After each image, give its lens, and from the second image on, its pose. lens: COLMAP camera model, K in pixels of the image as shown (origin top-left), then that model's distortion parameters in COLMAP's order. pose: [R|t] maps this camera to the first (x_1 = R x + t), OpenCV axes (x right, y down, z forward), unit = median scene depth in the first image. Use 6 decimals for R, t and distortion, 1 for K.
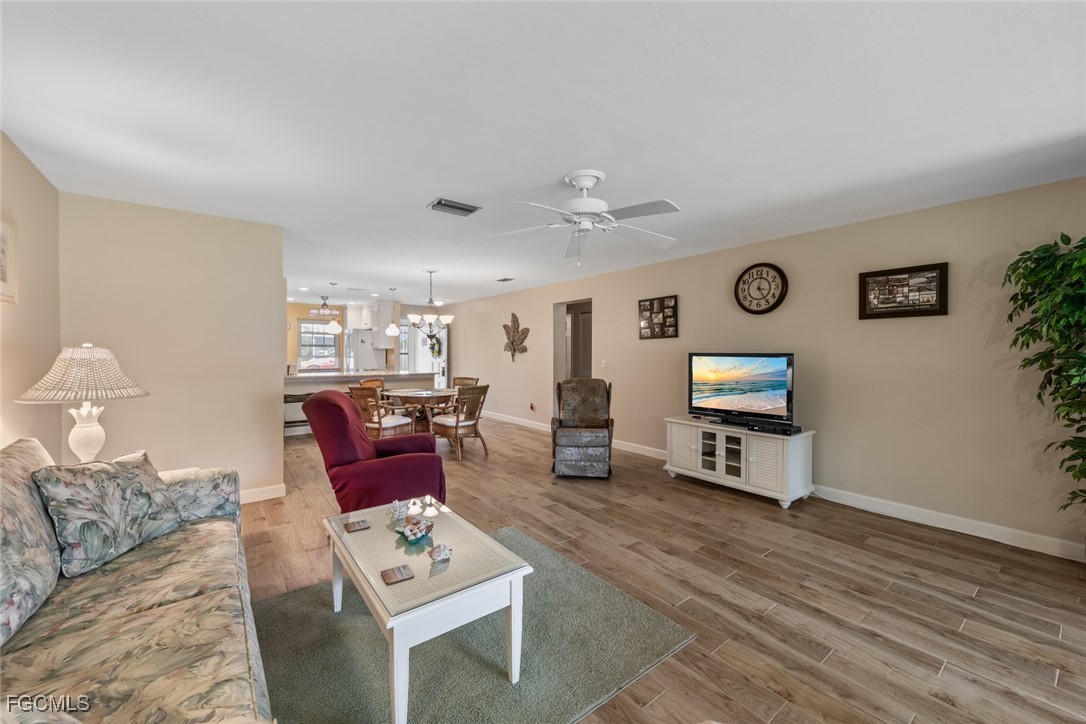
lens RADIAL K [[425.2, 0, 544.5], [0, 425.2, 357.6], [0, 0, 1]] dist [0.005011, -0.000365]
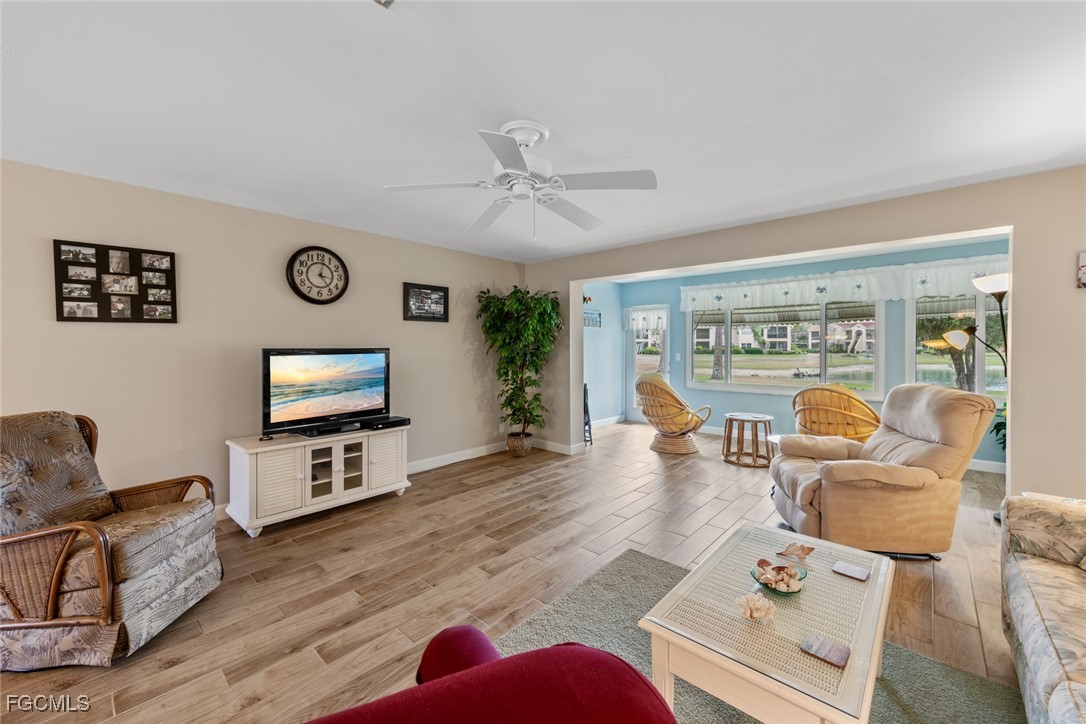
lens RADIAL K [[425.2, 0, 542.0], [0, 425.2, 344.6], [0, 0, 1]] dist [0.005011, -0.000365]
pose [[-0.178696, 0.003683, 0.983897, -0.466501], [0.013227, 0.999912, -0.001341, -0.010828], [-0.983815, 0.012774, -0.178729, 0.732091]]
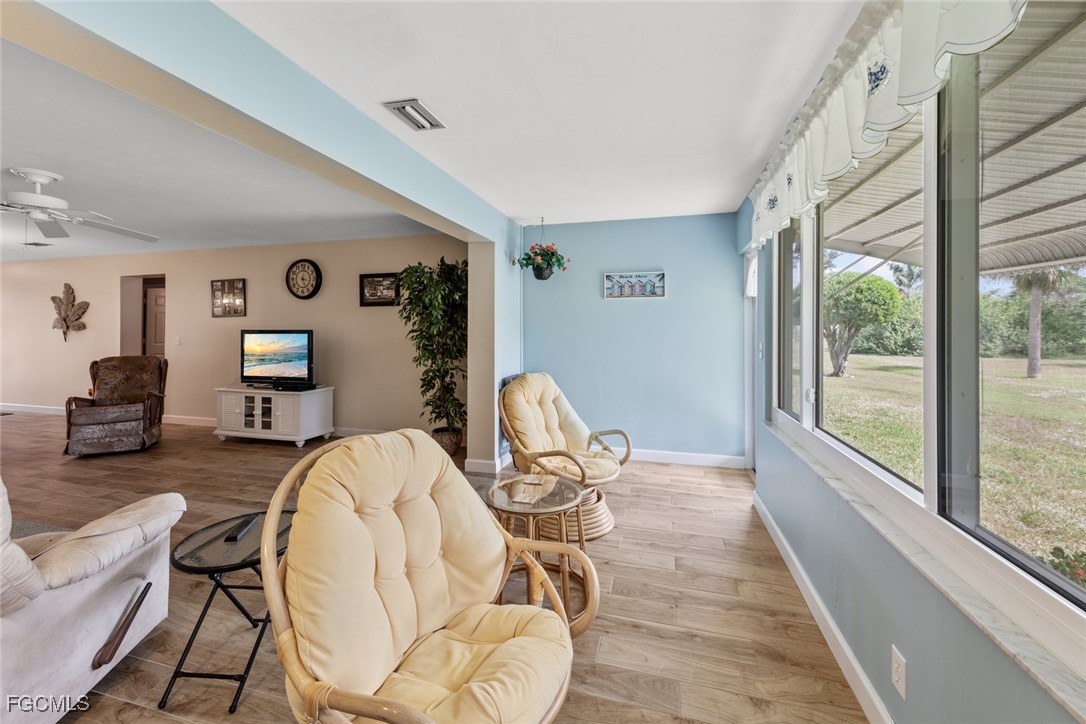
lens RADIAL K [[425.2, 0, 527.7], [0, 425.2, 322.9], [0, 0, 1]] dist [0.005011, -0.000365]
pose [[0.803730, 0.007782, 0.594943, 0.299096], [0.008719, 0.999653, -0.024854, 0.006121], [-0.594930, 0.025163, 0.803383, -0.431226]]
